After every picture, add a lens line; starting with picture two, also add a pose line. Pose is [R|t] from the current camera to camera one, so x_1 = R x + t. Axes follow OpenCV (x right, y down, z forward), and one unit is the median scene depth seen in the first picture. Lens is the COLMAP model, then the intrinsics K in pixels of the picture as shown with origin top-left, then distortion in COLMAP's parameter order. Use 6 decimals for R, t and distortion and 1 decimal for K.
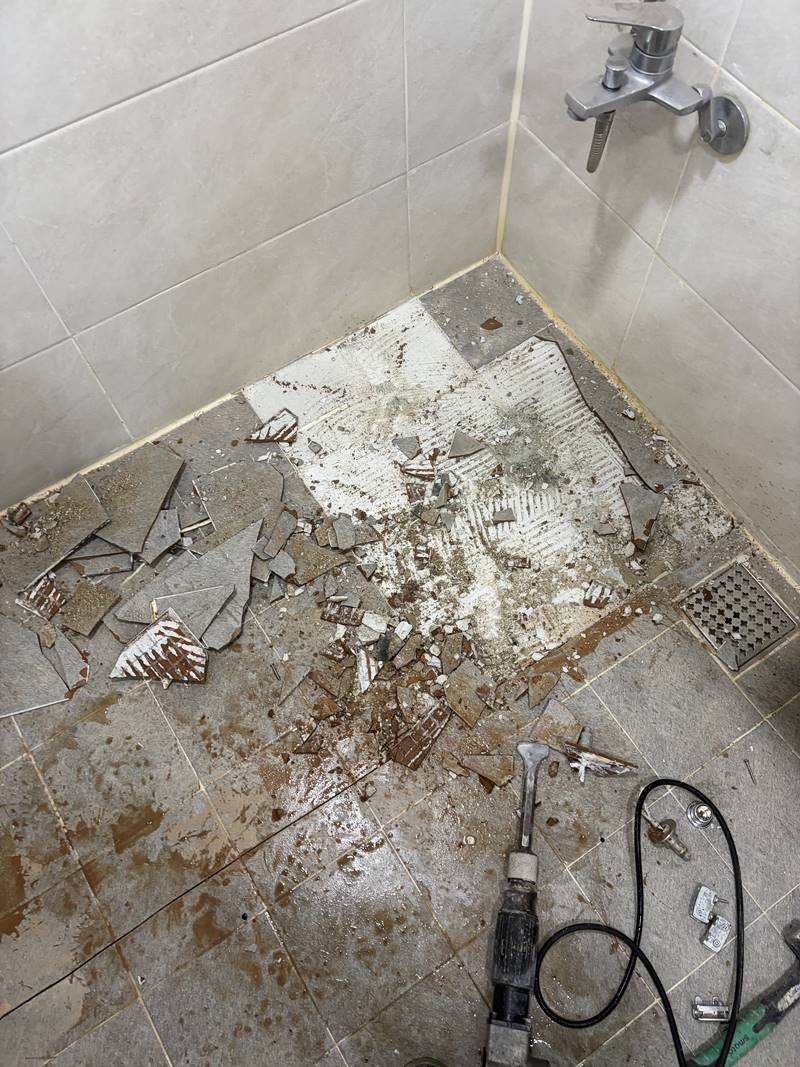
lens RADIAL K [[807.8, 0, 402.6], [0, 807.8, 546.8], [0, 0, 1]] dist [0.020889, -0.038625]
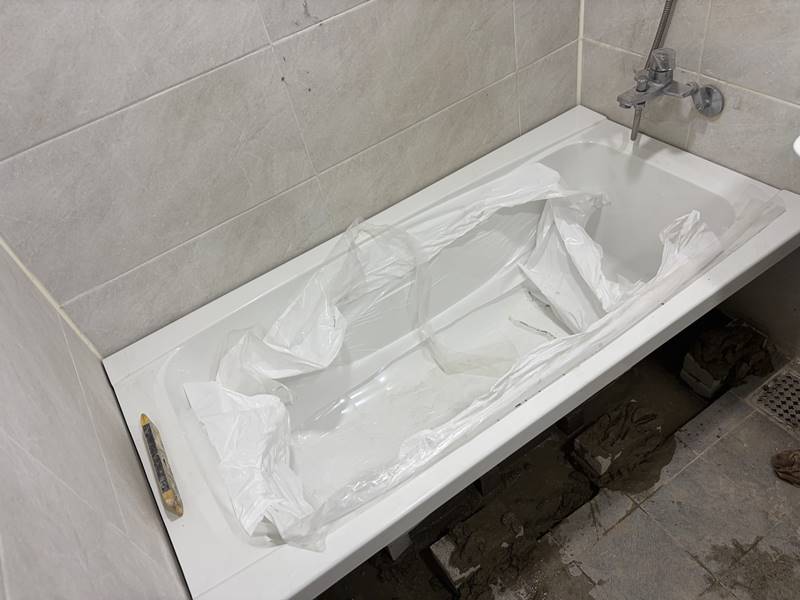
lens RADIAL K [[611.8, 0, 392.6], [0, 611.8, 311.0], [0, 0, 1]] dist [0.003675, -0.005175]
pose [[0.985093, -0.116899, -0.126199, -0.142417], [0.066825, 0.936058, -0.345443, 0.269241], [0.158511, 0.331860, 0.929916, -0.184390]]
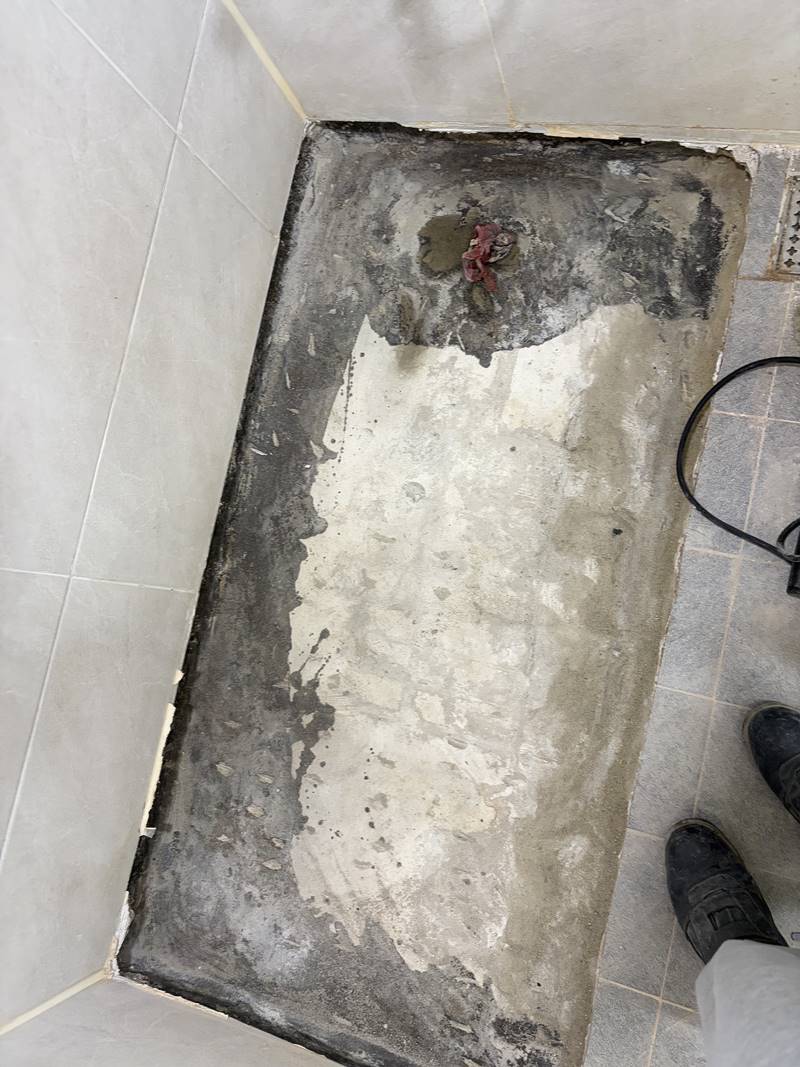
lens RADIAL K [[807.8, 0, 402.6], [0, 807.8, 546.8], [0, 0, 1]] dist [0.020889, -0.038625]
pose [[0.694290, -0.712455, -0.101828, -0.050705], [0.719299, 0.682233, 0.131026, -0.130987], [-0.023879, -0.164215, 0.986136, 0.137880]]
